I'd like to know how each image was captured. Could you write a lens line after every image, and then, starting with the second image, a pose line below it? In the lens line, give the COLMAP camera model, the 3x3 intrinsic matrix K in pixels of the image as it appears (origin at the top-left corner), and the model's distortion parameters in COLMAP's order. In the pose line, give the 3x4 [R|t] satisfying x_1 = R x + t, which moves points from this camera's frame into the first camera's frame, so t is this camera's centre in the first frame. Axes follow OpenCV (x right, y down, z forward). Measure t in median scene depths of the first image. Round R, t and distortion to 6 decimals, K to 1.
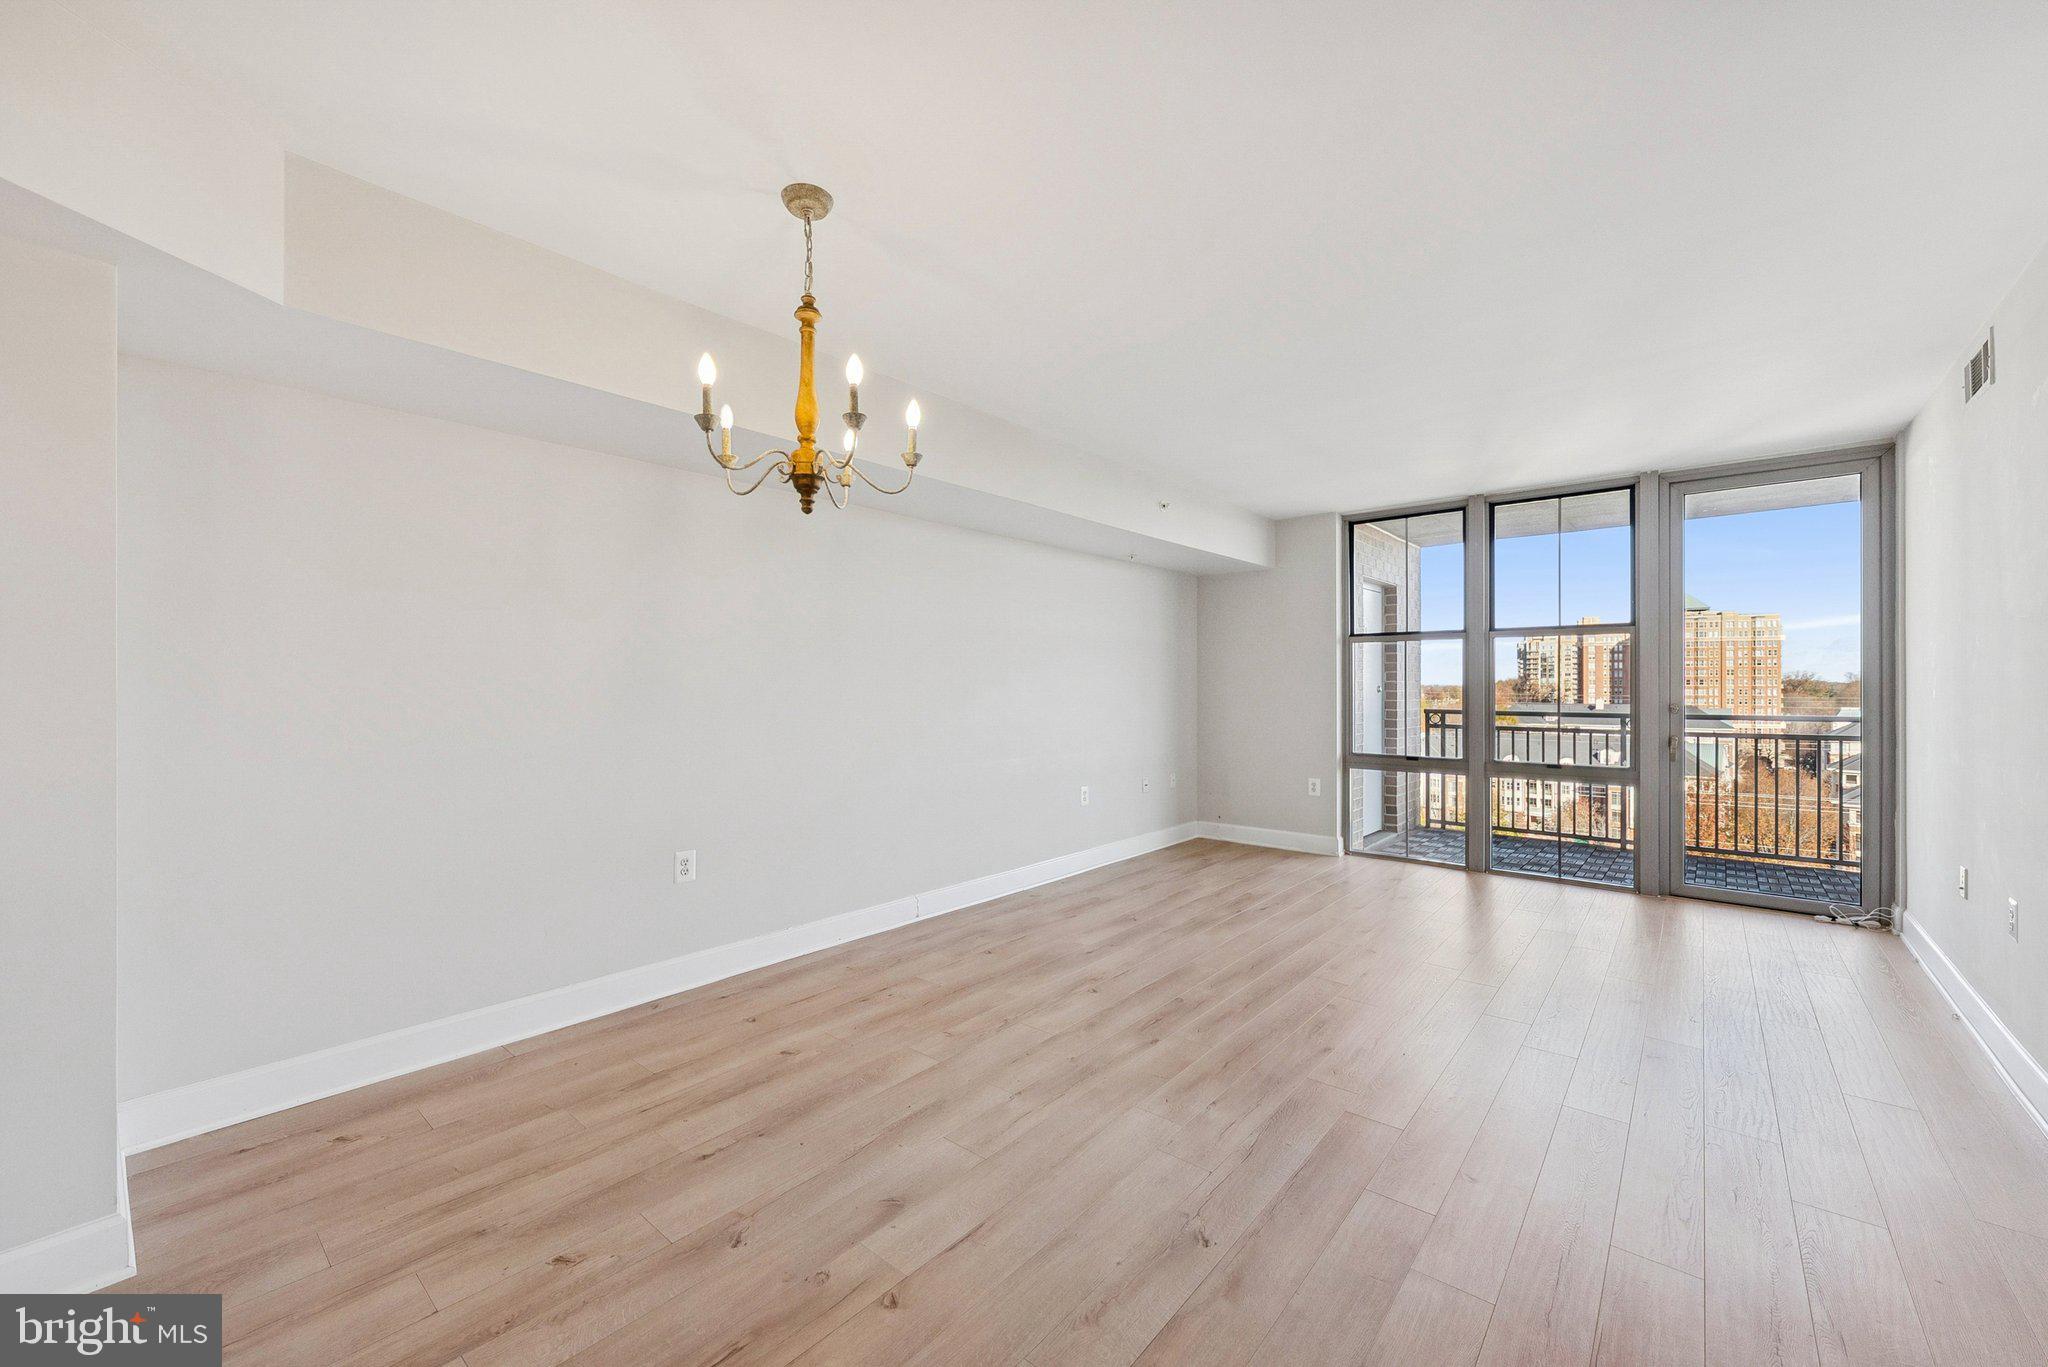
lens RADIAL K [[804.9, 0, 1022.4], [0, 804.9, 683.2], [0, 0, 1]] dist [-0.003012, -0.000504]
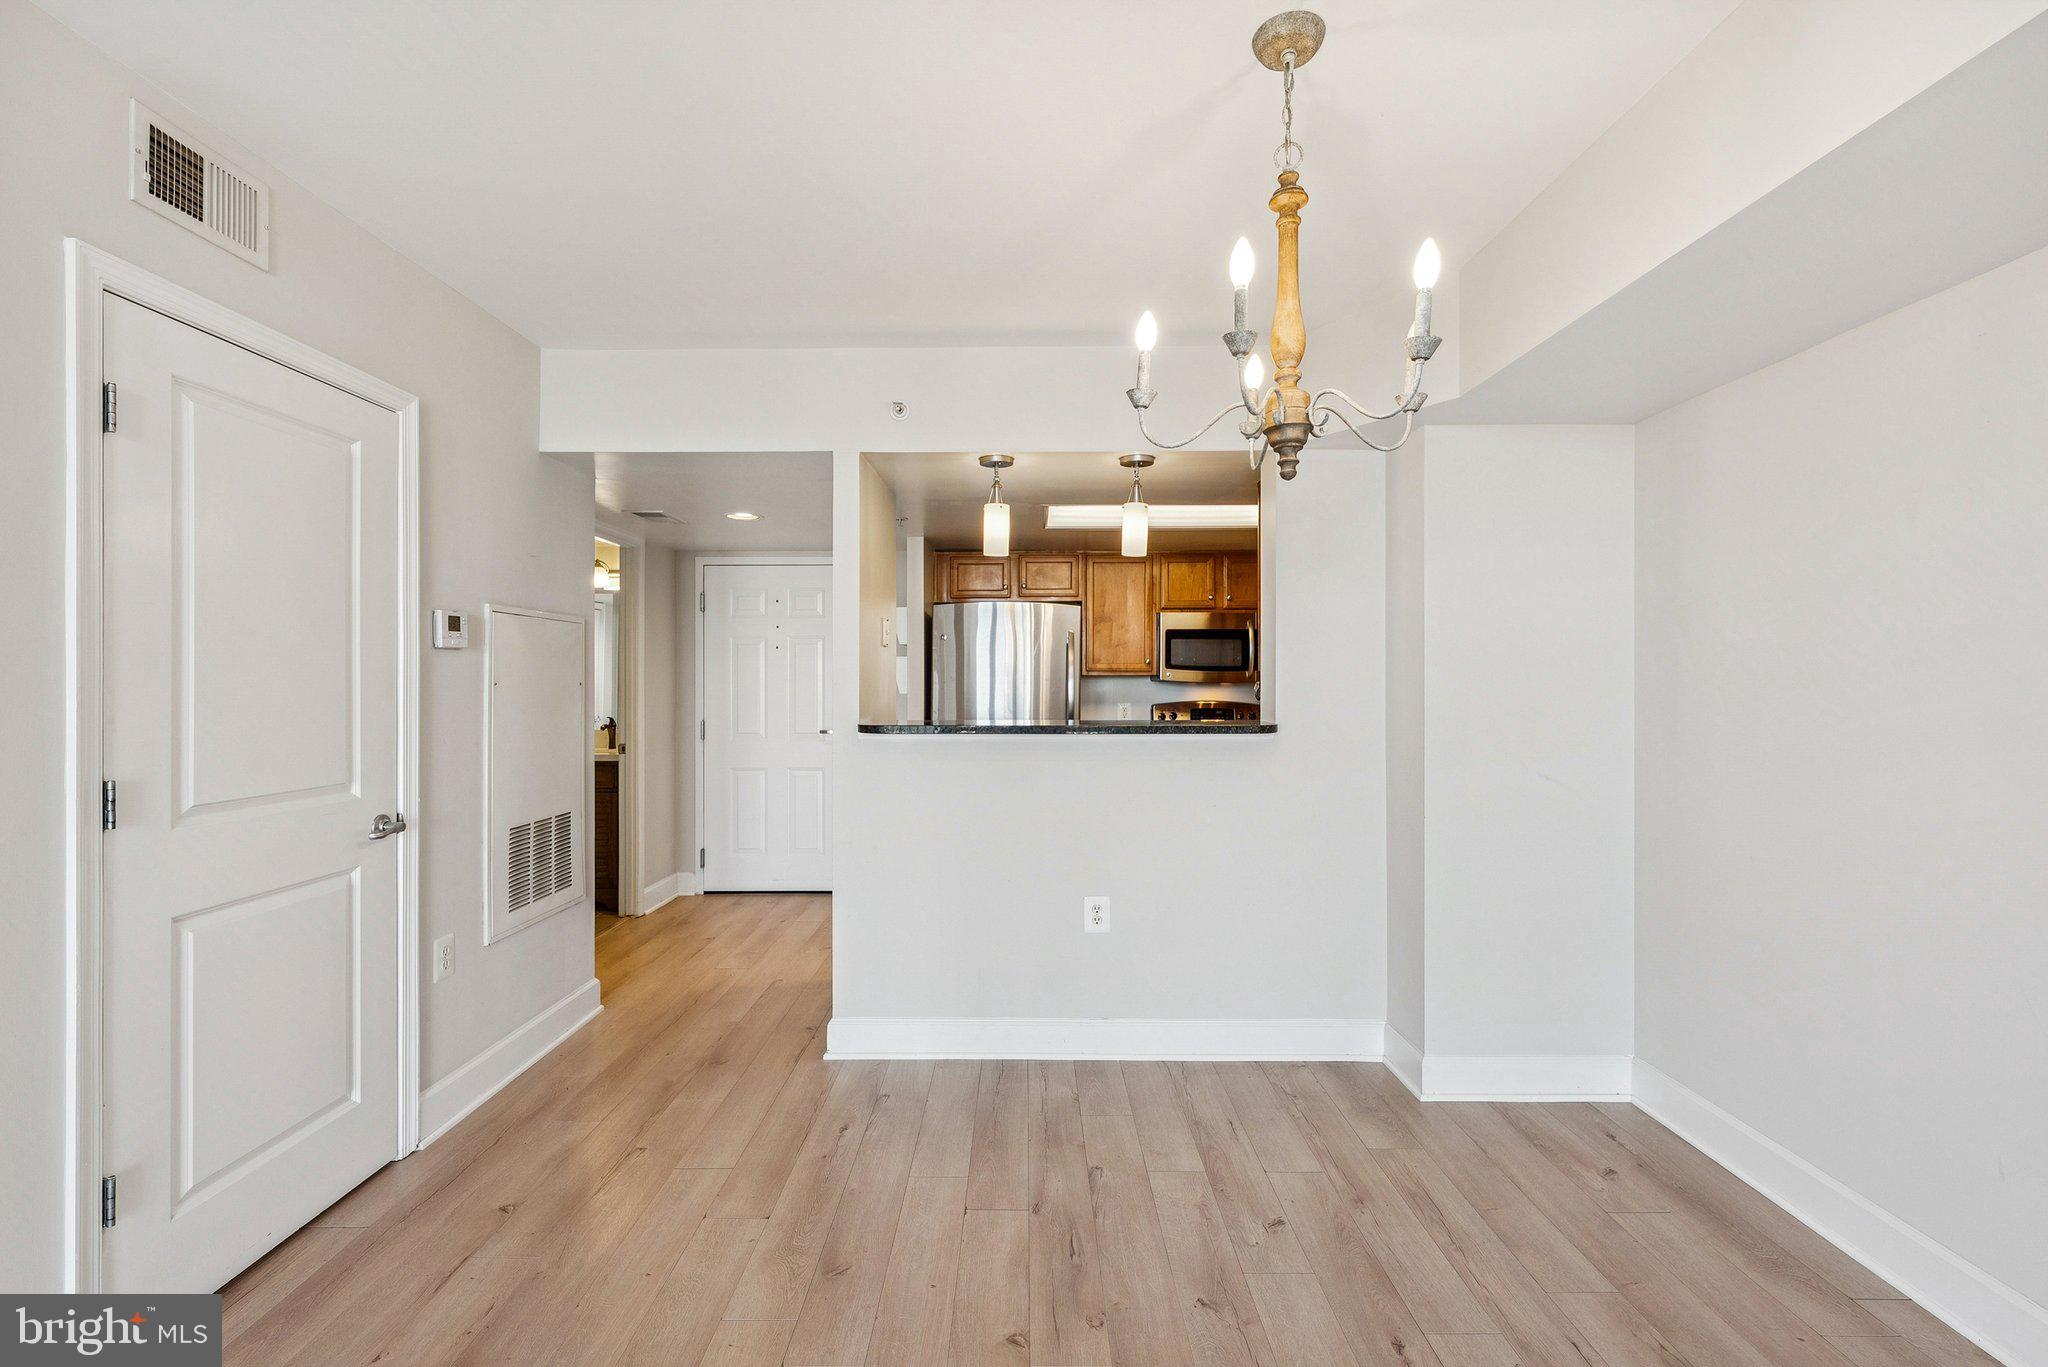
lens RADIAL K [[876.2, 0, 1023.1], [0, 876.2, 681.5], [0, 0, 1]] dist [0.003120, -0.000144]
pose [[-0.762625, -0.001036, -0.646840, 0.163523], [0.000872, 0.999996, -0.002631, -0.012398], [0.646841, -0.002570, -0.762621, 0.564386]]
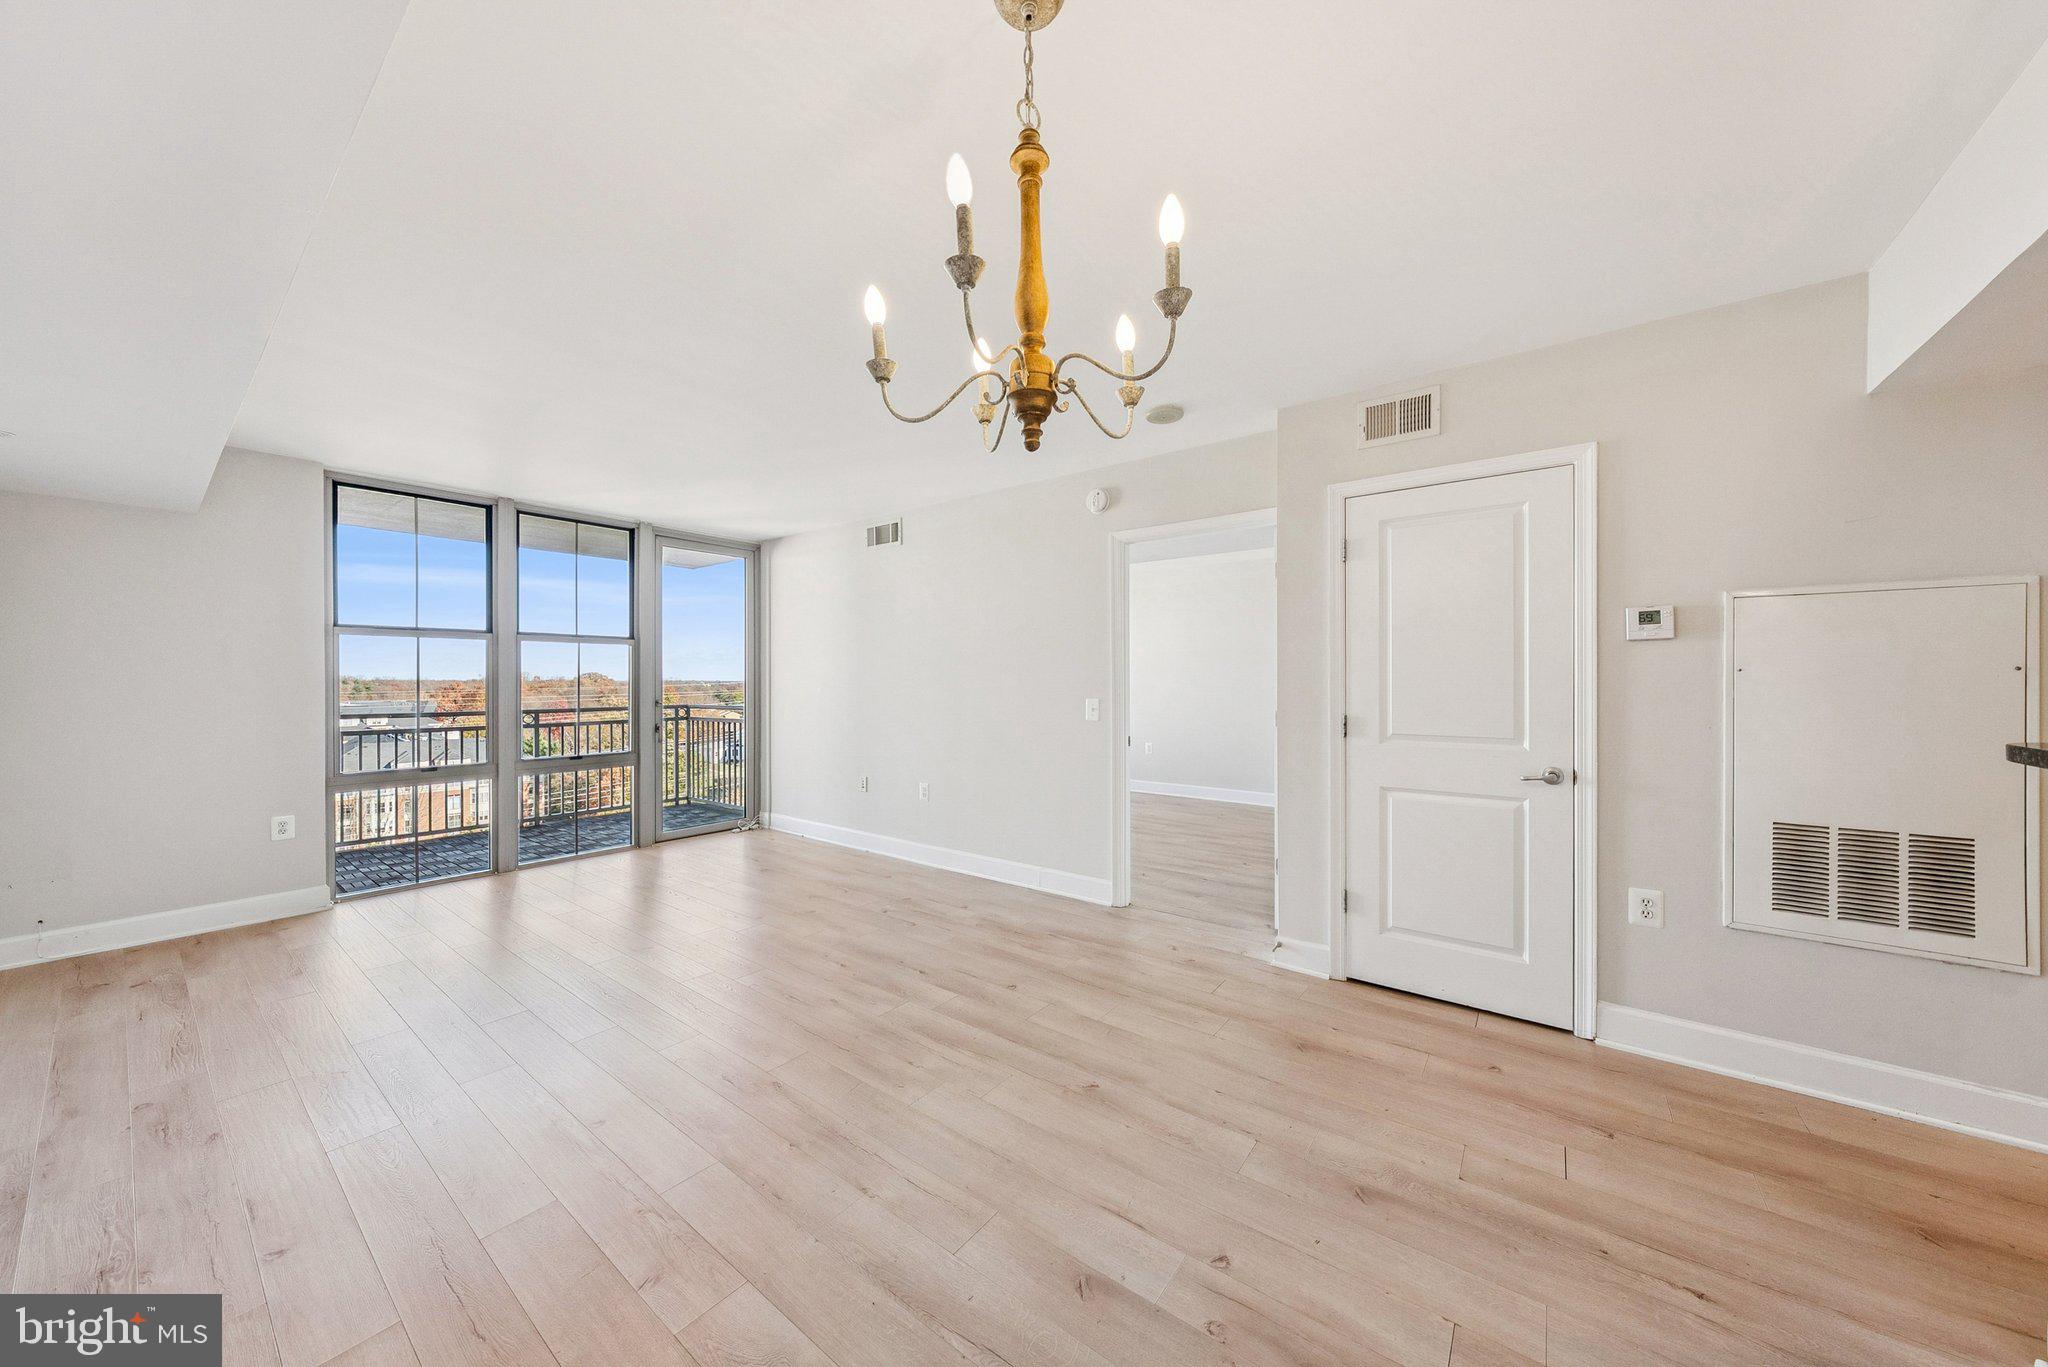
lens RADIAL K [[695.7, 0, 1016.1], [0, 695.7, 683.8], [0, 0, 1]] dist [-0.005491, -0.000155]
pose [[-0.050976, -0.004282, 0.998691, -0.334714], [-0.000373, 0.999991, 0.004268, -0.005790], [-0.998700, -0.000155, -0.050977, 0.408350]]
